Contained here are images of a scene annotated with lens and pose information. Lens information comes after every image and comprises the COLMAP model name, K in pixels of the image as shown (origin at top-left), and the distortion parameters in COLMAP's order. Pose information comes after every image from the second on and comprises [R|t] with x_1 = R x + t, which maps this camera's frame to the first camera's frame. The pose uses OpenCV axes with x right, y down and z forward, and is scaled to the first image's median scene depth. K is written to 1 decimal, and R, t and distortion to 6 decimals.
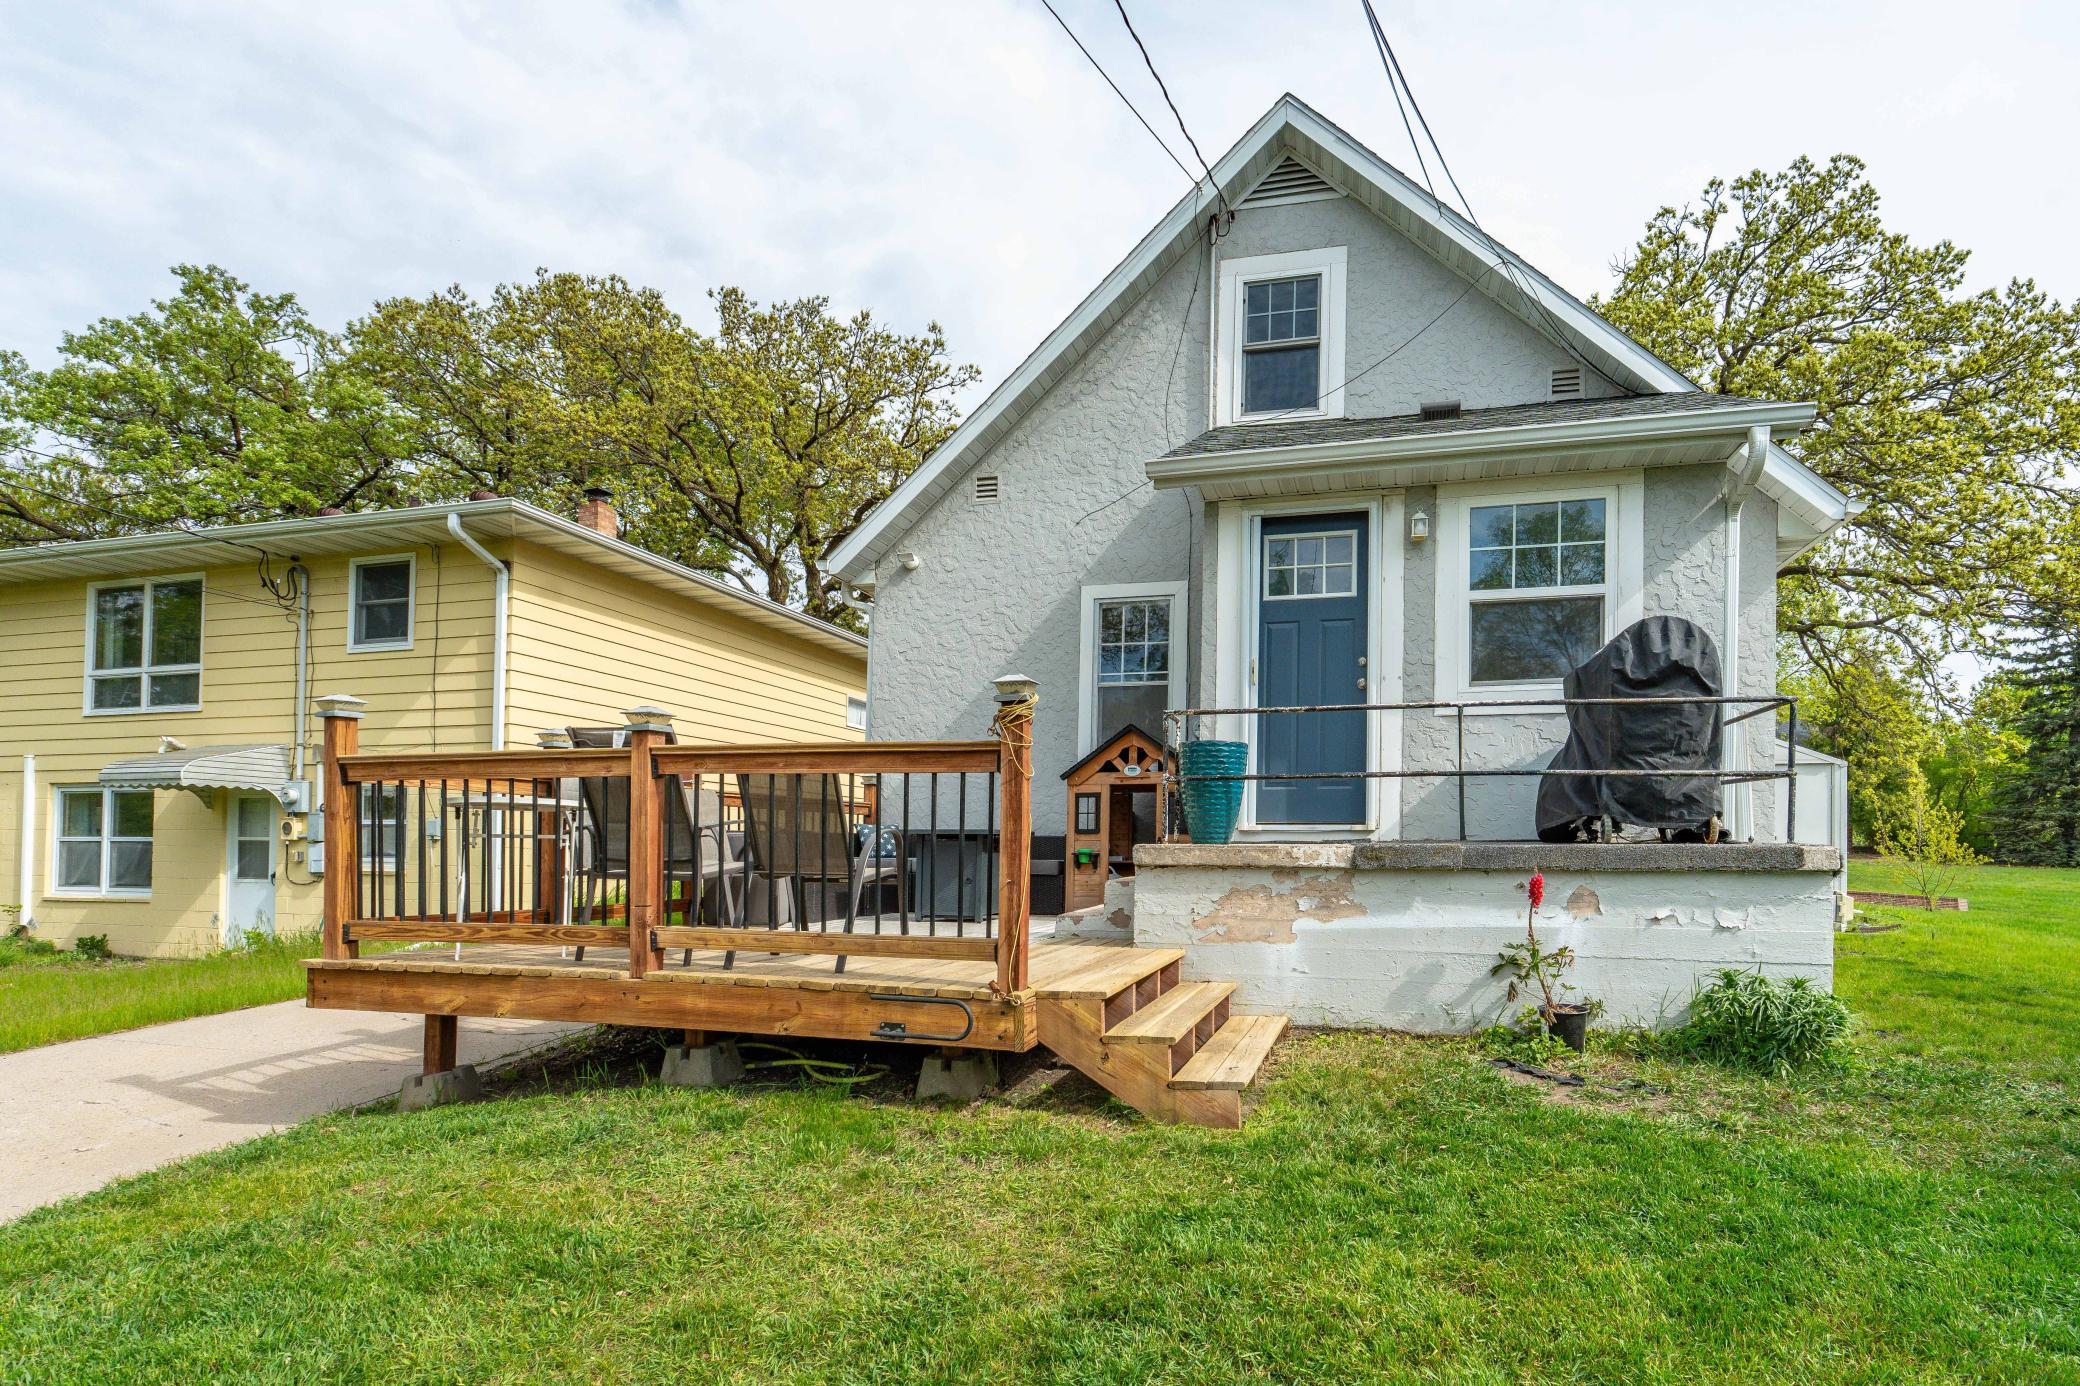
lens RADIAL K [[1024.0, 0, 1126.7], [0, 1024.0, 825.6], [0, 0, 1]] dist [0.000331, -0.000284]
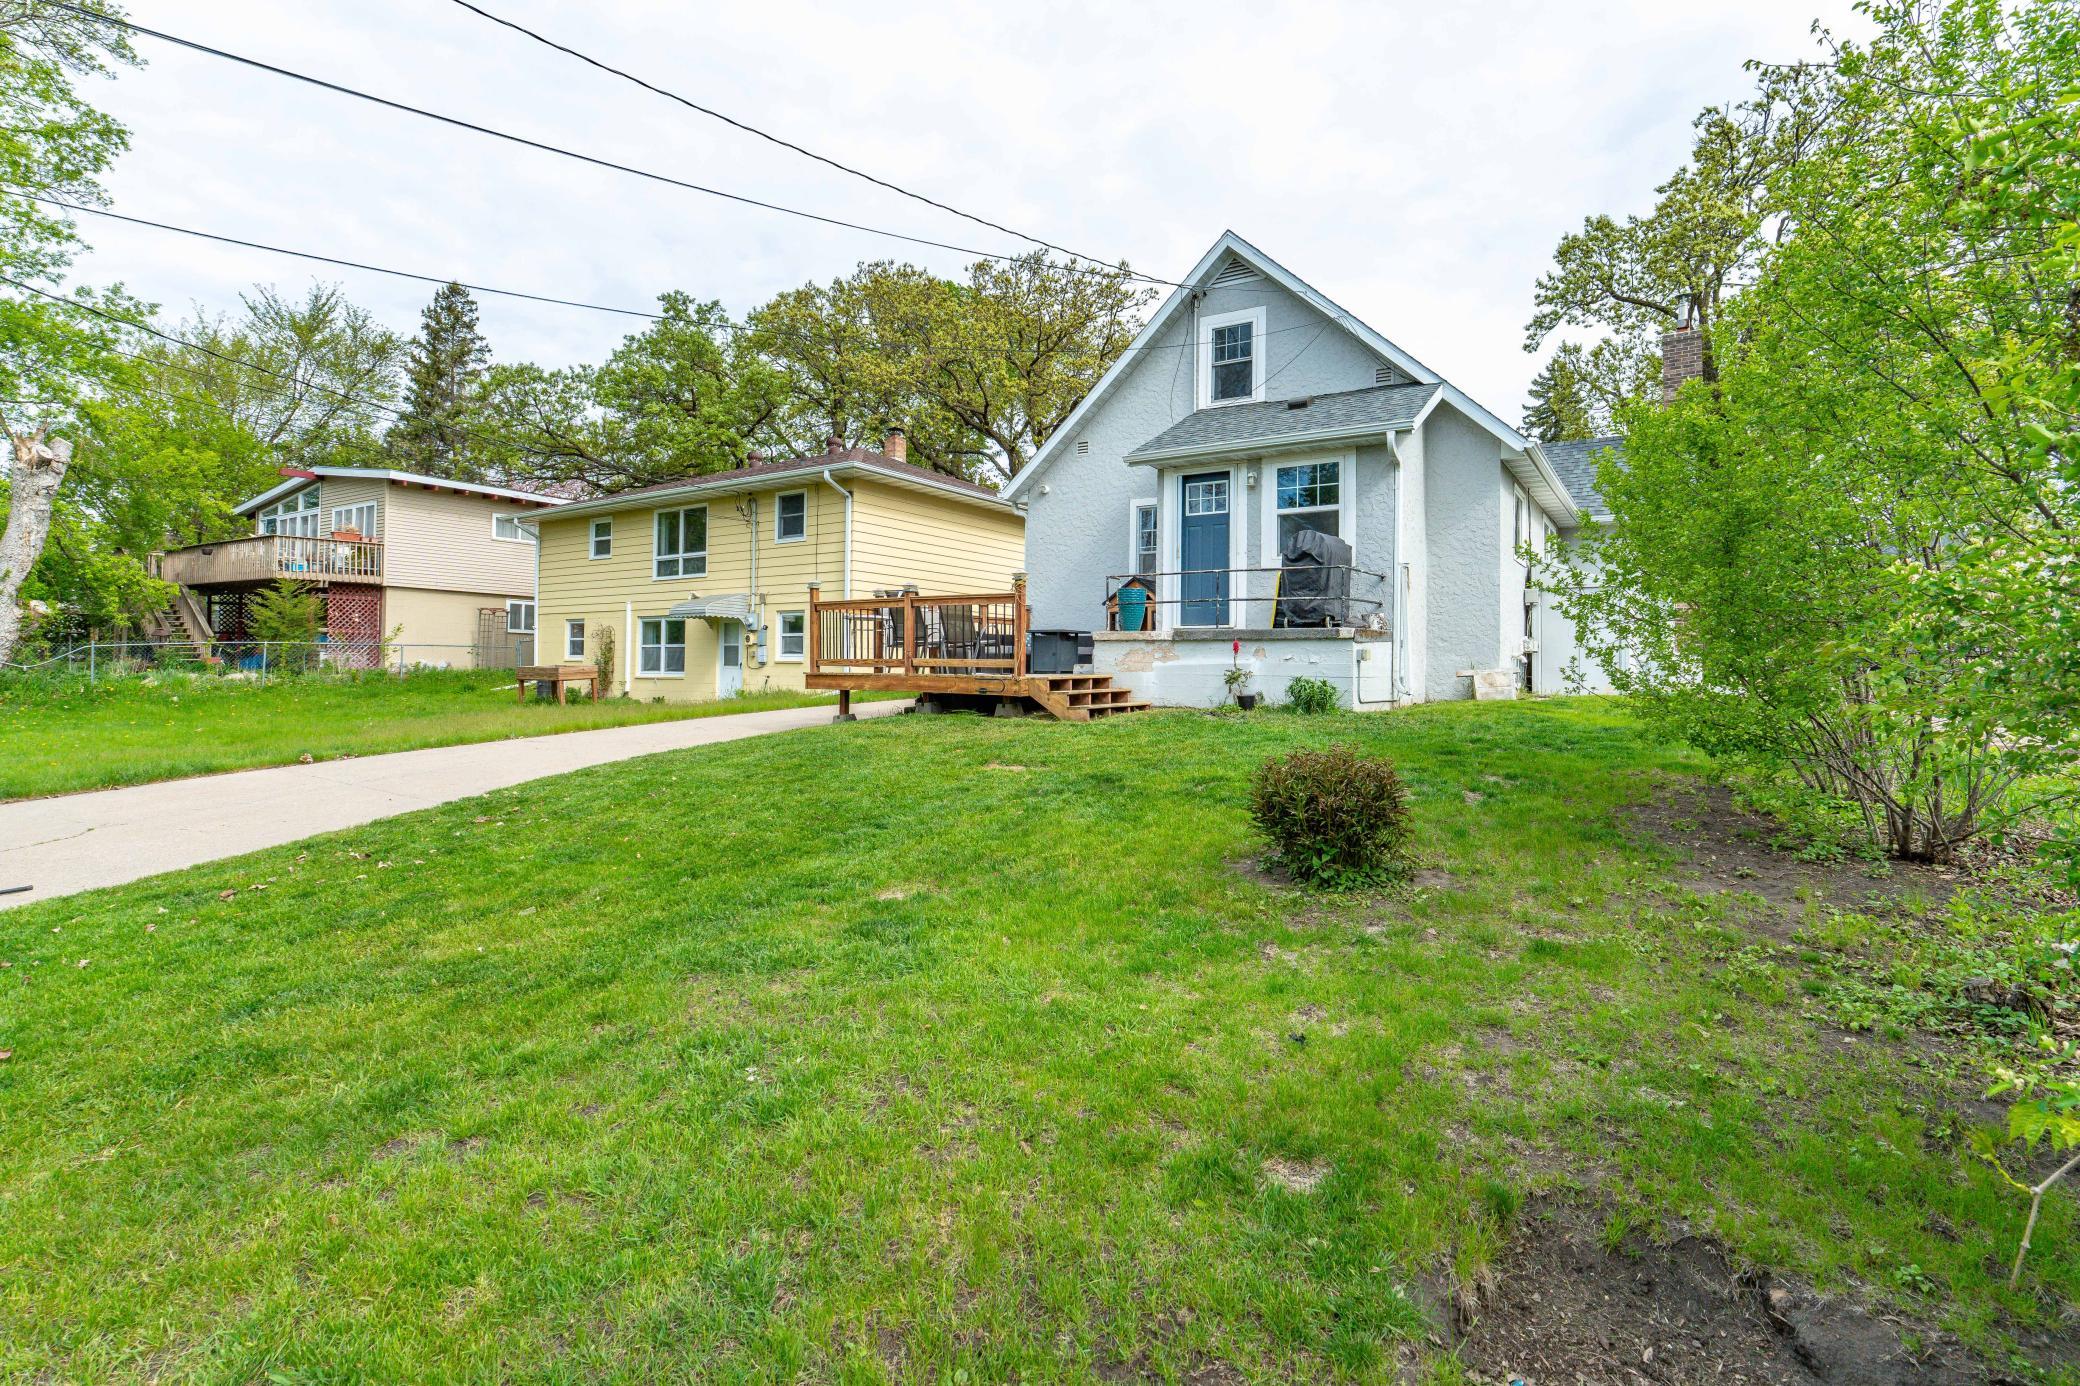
lens RADIAL K [[941.3, 0, 1038.7], [0, 941.3, 678.4], [0, 0, 1]] dist [0.000621, -0.000227]
pose [[0.946072, 0.006927, -0.323883, 0.273510], [0.003542, 0.999490, 0.031721, 0.025854], [0.323937, -0.031158, 0.945565, -0.518777]]
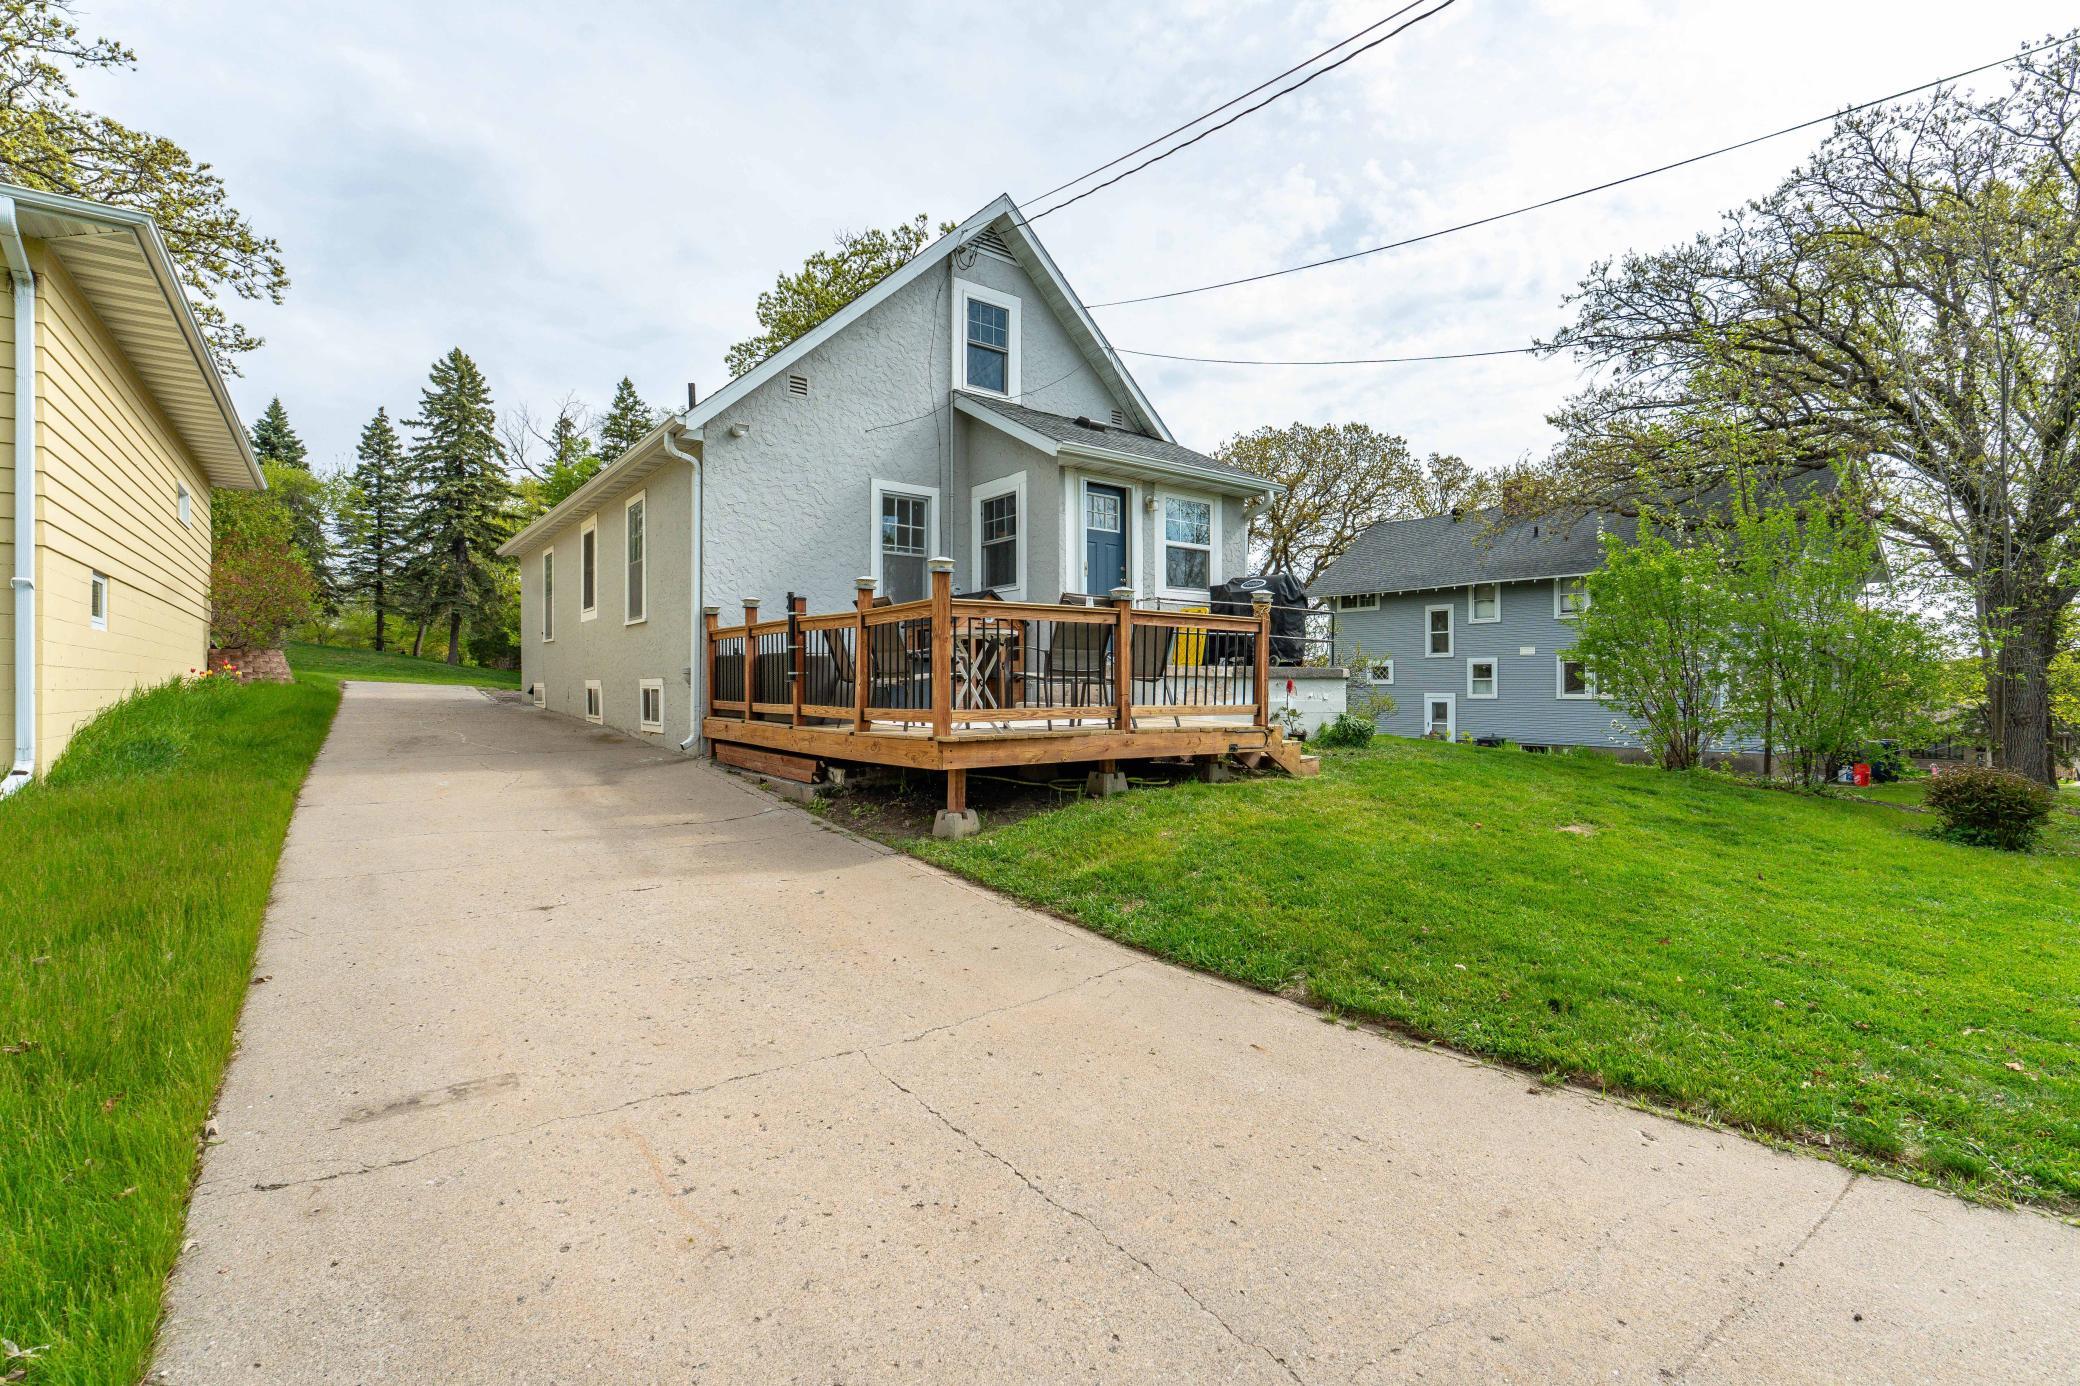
lens RADIAL K [[941.3, 0, 1038.7], [0, 941.3, 678.4], [0, 0, 1]] dist [0.000621, -0.000227]
pose [[0.636497, -0.000194, 0.771279, -0.666906], [-0.017198, 0.999748, 0.014443, 0.009809], [-0.771087, -0.022457, 0.636334, 0.011777]]
